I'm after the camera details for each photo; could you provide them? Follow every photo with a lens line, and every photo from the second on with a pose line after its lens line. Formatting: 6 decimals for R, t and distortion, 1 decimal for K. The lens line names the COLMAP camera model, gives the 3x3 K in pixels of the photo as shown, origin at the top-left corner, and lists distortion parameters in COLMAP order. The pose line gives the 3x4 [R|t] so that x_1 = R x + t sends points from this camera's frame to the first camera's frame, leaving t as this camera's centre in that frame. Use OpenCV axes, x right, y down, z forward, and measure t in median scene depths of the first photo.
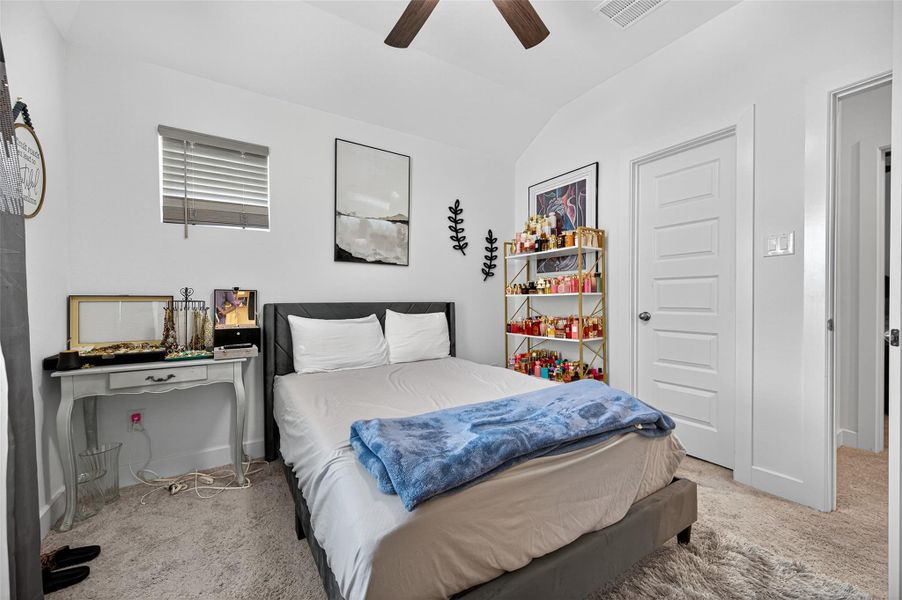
lens RADIAL K [[350.9, 0, 450.1], [0, 350.9, 302.3], [0, 0, 1]] dist [-0.011068, -0.000146]
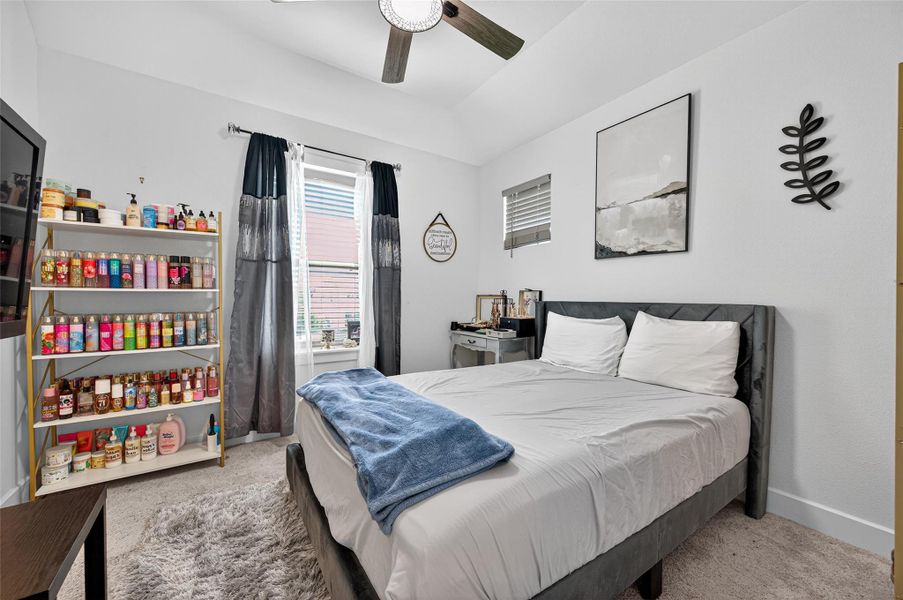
lens RADIAL K [[351.3, 0, 452.1], [0, 351.3, 300.3], [0, 0, 1]] dist [-0.011068, -0.000146]
pose [[0.005060, 0.015294, -0.999870, 0.618164], [-0.010213, 0.999832, 0.015242, -0.012854], [0.999935, 0.010134, 0.005215, 0.567084]]
